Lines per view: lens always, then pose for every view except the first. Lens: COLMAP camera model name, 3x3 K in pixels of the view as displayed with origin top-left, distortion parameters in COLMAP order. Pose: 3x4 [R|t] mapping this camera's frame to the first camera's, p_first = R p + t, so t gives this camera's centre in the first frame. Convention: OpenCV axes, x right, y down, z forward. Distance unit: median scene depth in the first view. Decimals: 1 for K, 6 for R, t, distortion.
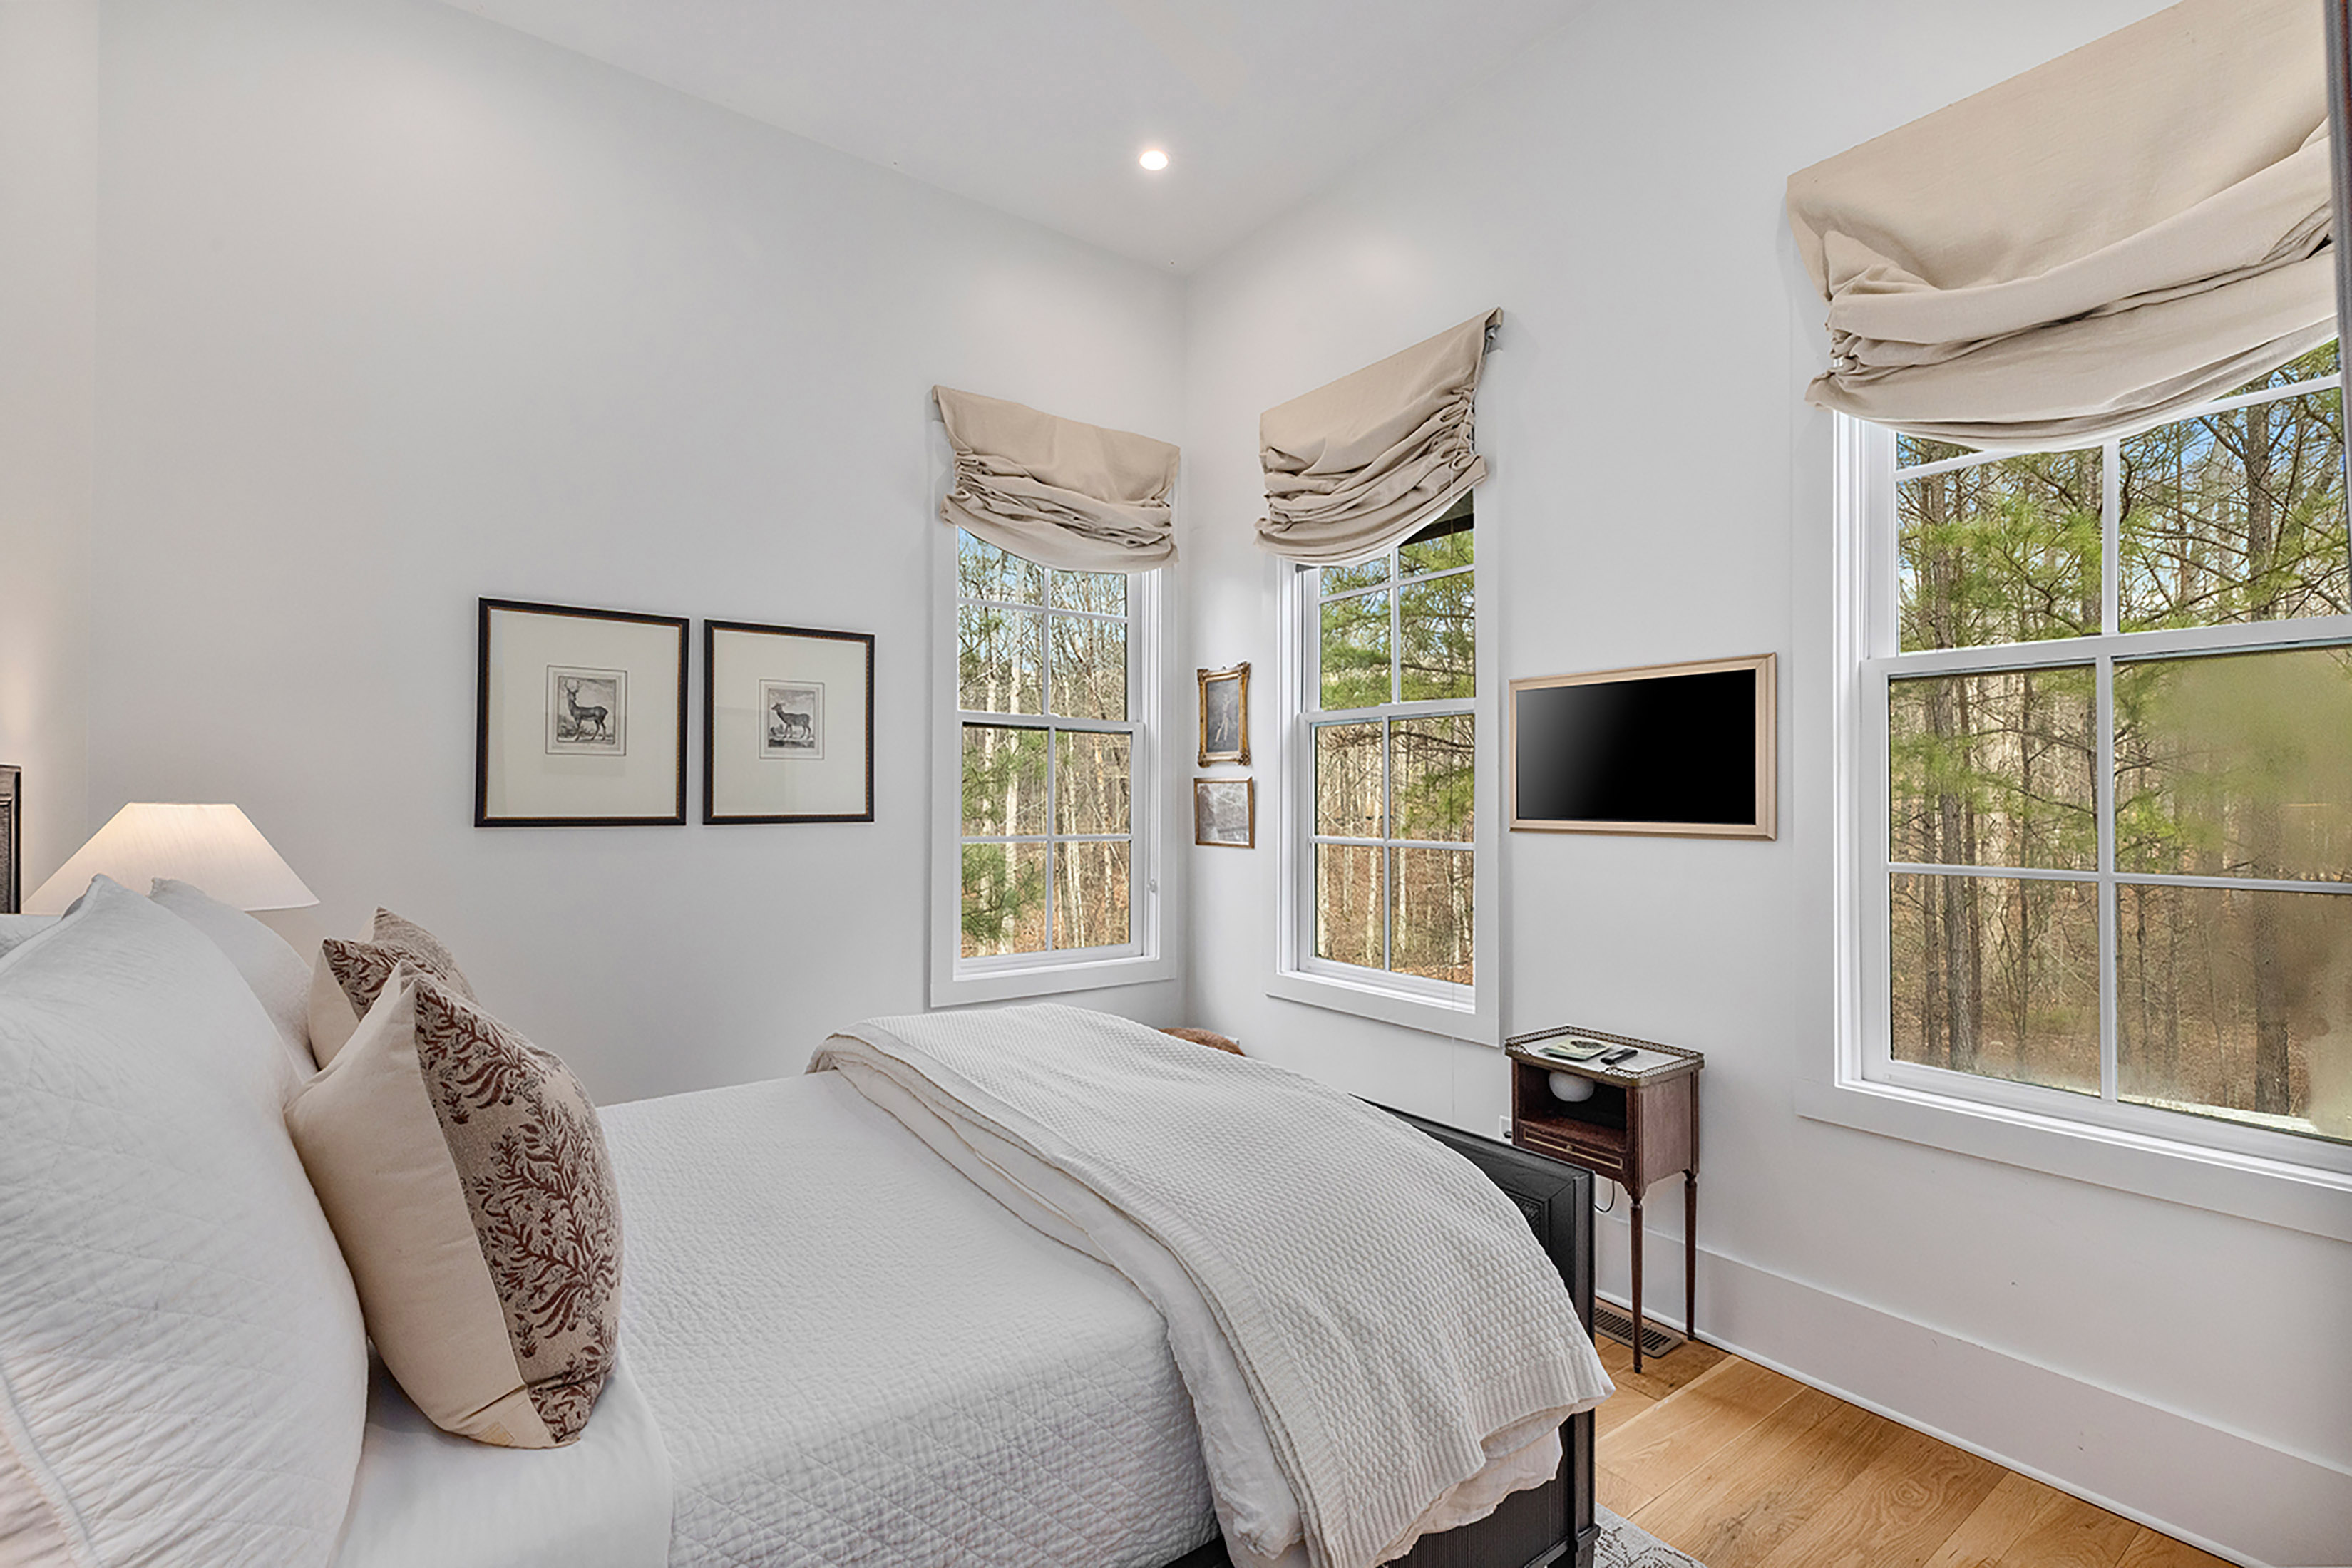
lens RADIAL K [[1035.3, 0, 1176.0], [0, 1035.3, 784.0], [0, 0, 1]] dist [-0.000779, -0.000360]
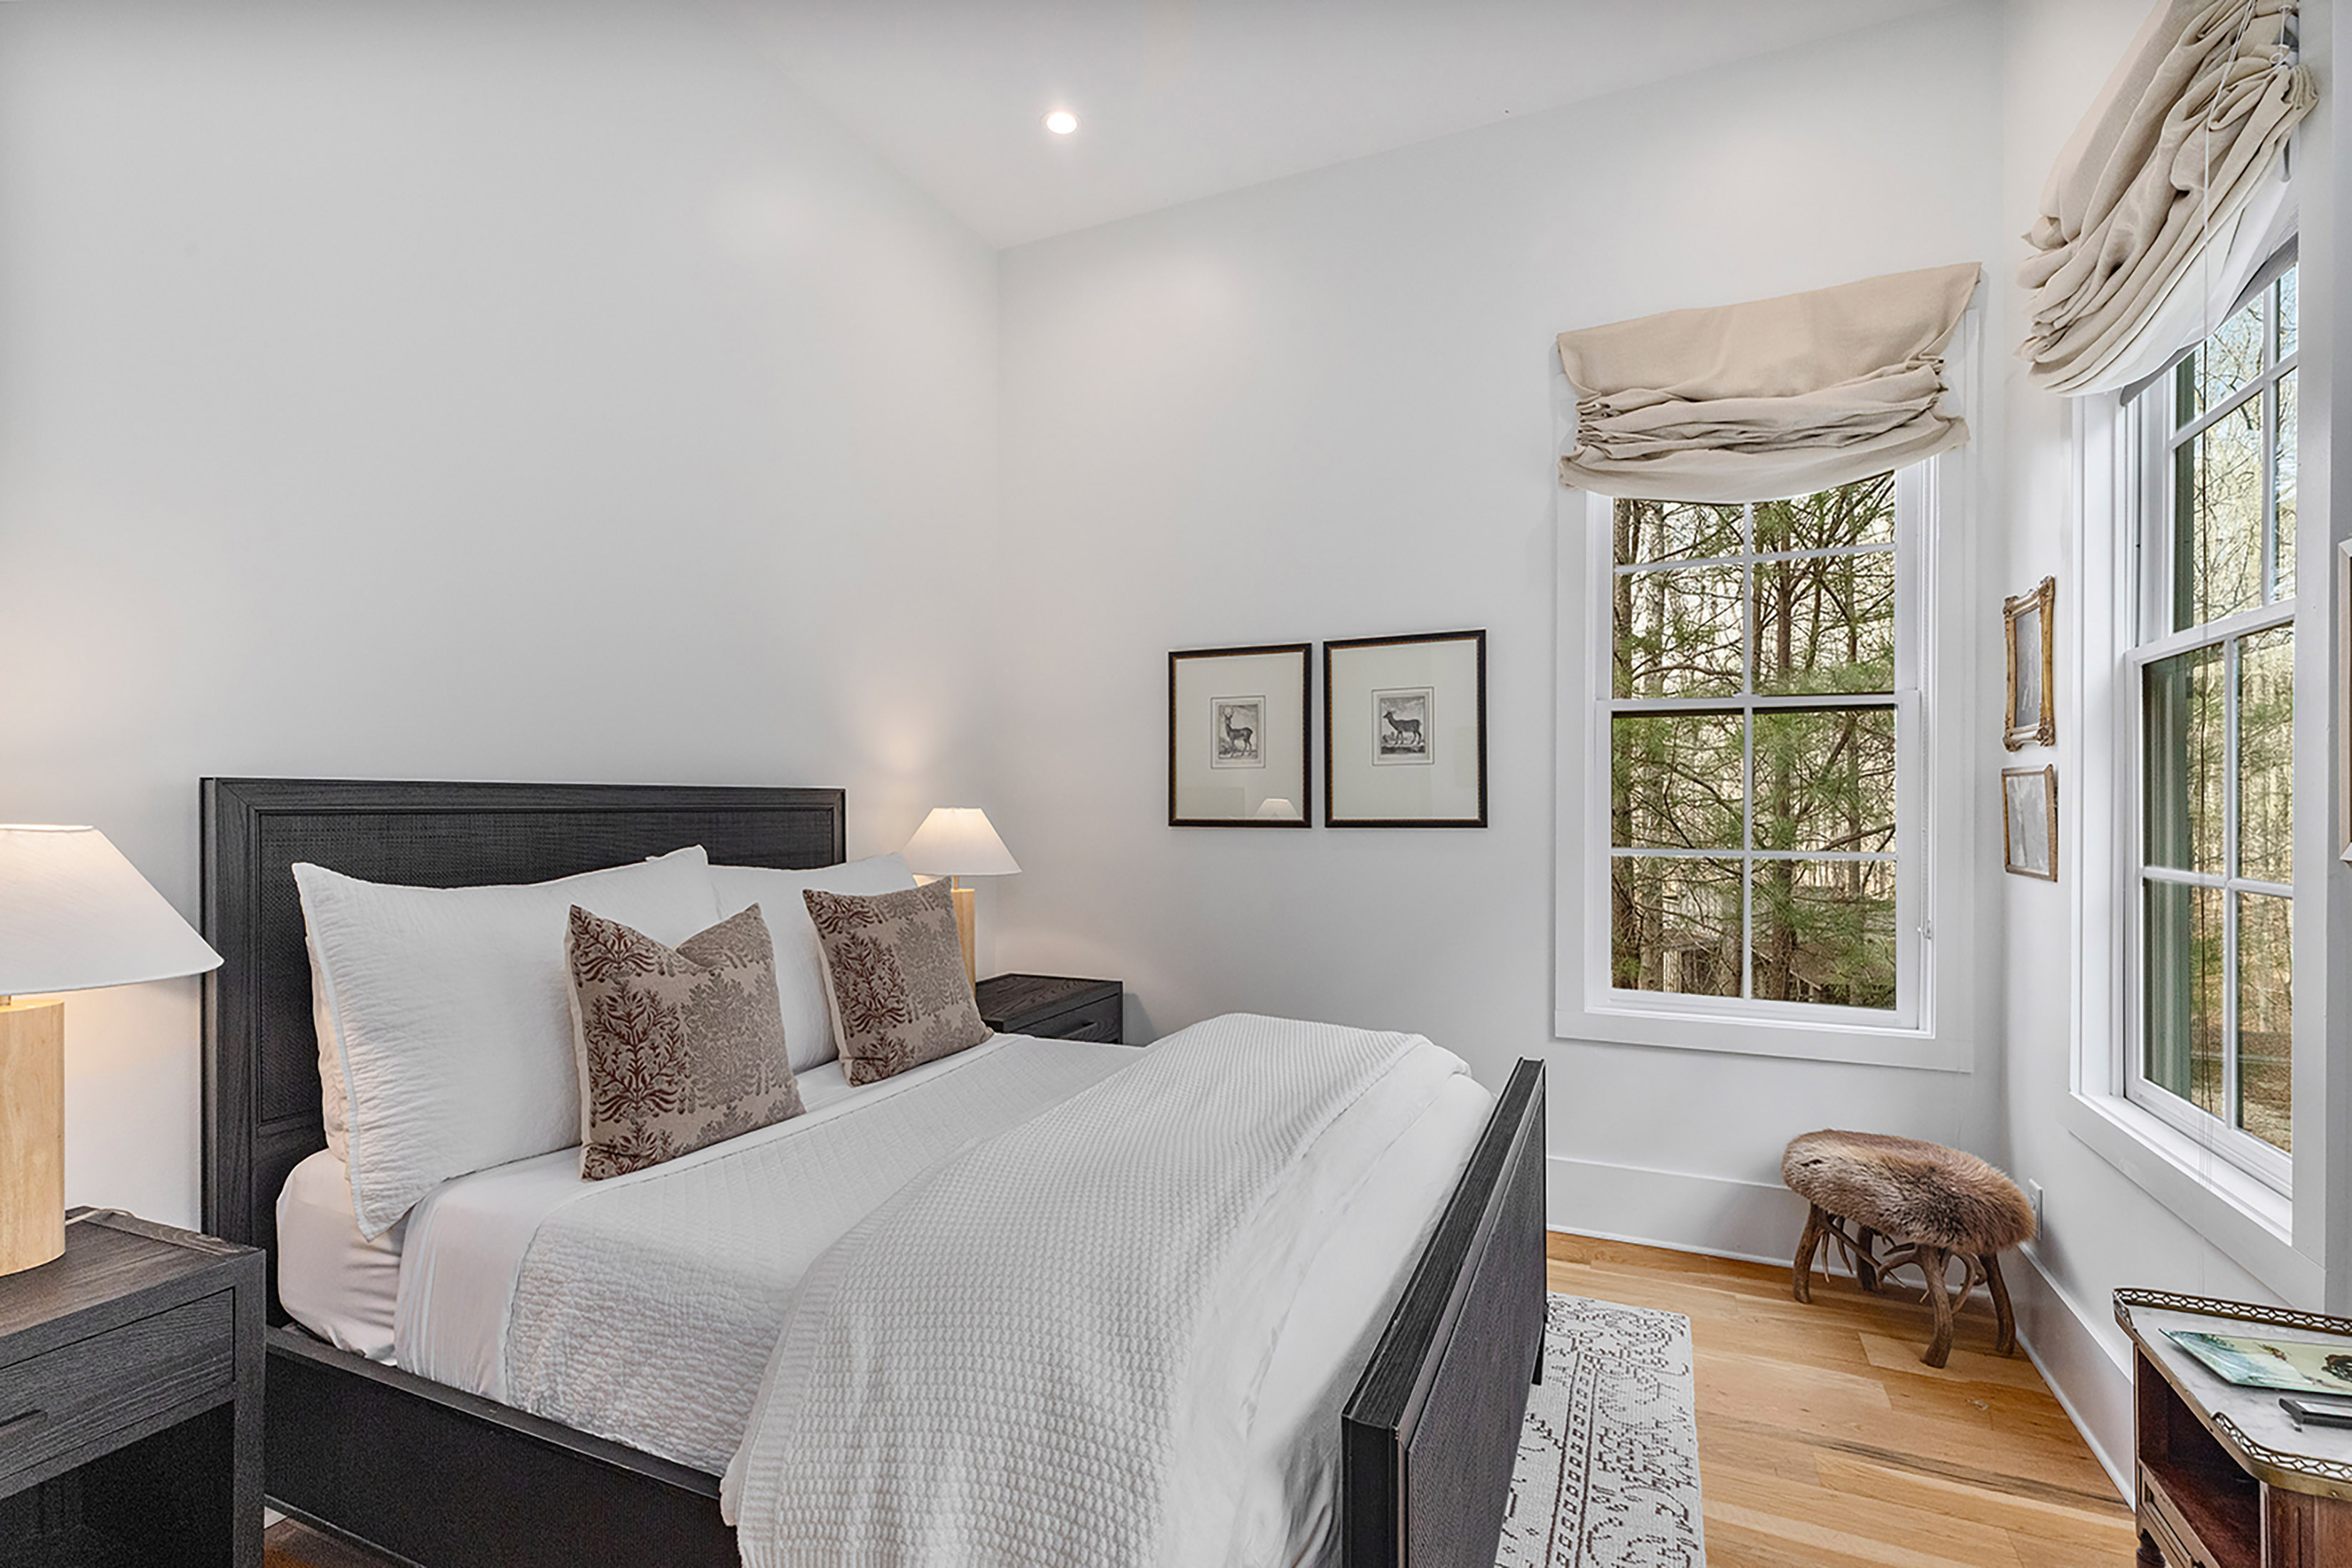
lens RADIAL K [[1055.1, 0, 1172.5], [0, 1055.1, 797.7], [0, 0, 1]] dist [0.008321, -0.000438]
pose [[0.498354, -0.007660, -0.866940, 0.419342], [0.017263, 0.999850, 0.001089, 0.003346], [0.866802, -0.015509, 0.498412, 0.285133]]
